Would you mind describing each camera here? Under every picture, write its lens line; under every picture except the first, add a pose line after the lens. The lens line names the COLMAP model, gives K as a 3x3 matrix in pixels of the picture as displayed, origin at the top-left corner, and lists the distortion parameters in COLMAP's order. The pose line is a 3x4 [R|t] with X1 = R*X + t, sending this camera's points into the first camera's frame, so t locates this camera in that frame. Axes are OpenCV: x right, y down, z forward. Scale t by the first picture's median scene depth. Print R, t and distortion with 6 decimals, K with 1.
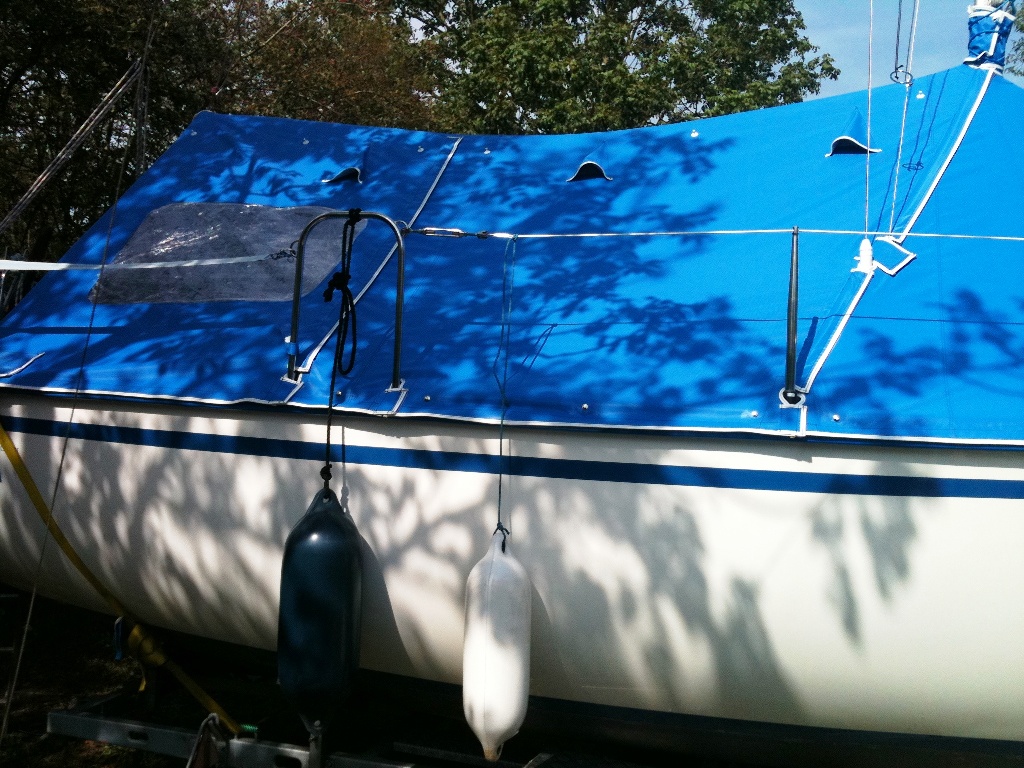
lens RADIAL K [[1077.8, 0, 512.0], [0, 1077.8, 328.7], [0, 0, 1]] dist [0.063910, -0.020014]
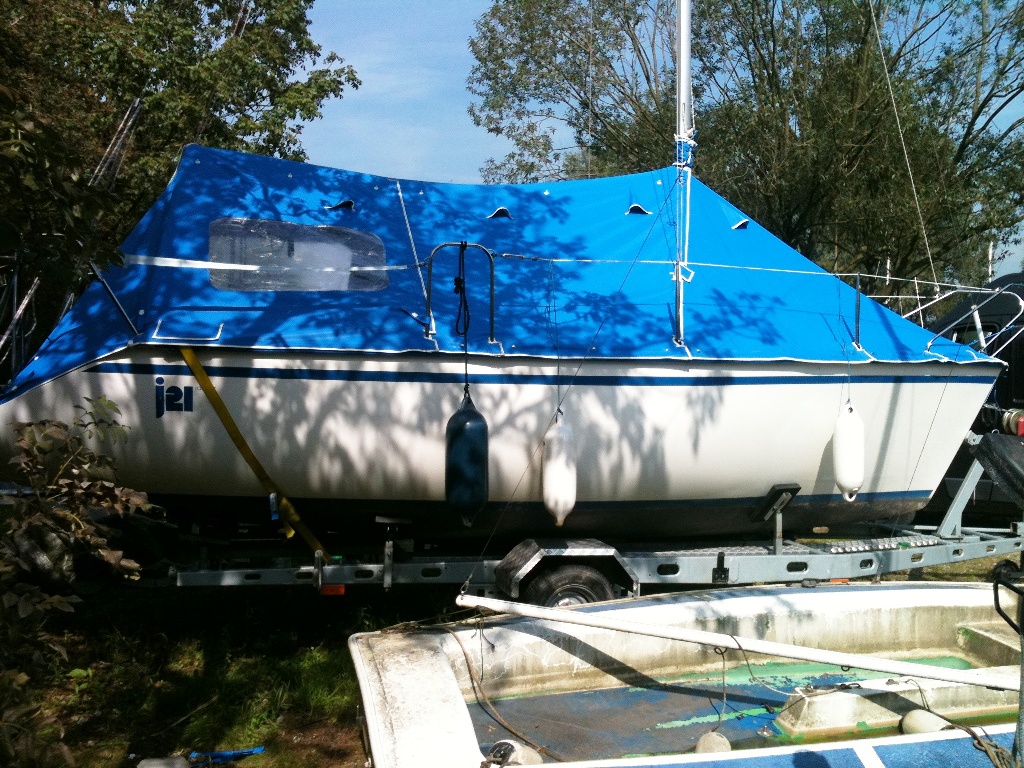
lens RADIAL K [[1077.8, 0, 512.0], [0, 1077.8, 328.7], [0, 0, 1]] dist [0.063910, -0.020014]
pose [[0.837469, -0.012559, 0.546340, -1.077141], [-0.008544, 0.999313, 0.036068, -0.032823], [-0.546417, -0.034873, 0.836787, -0.547712]]
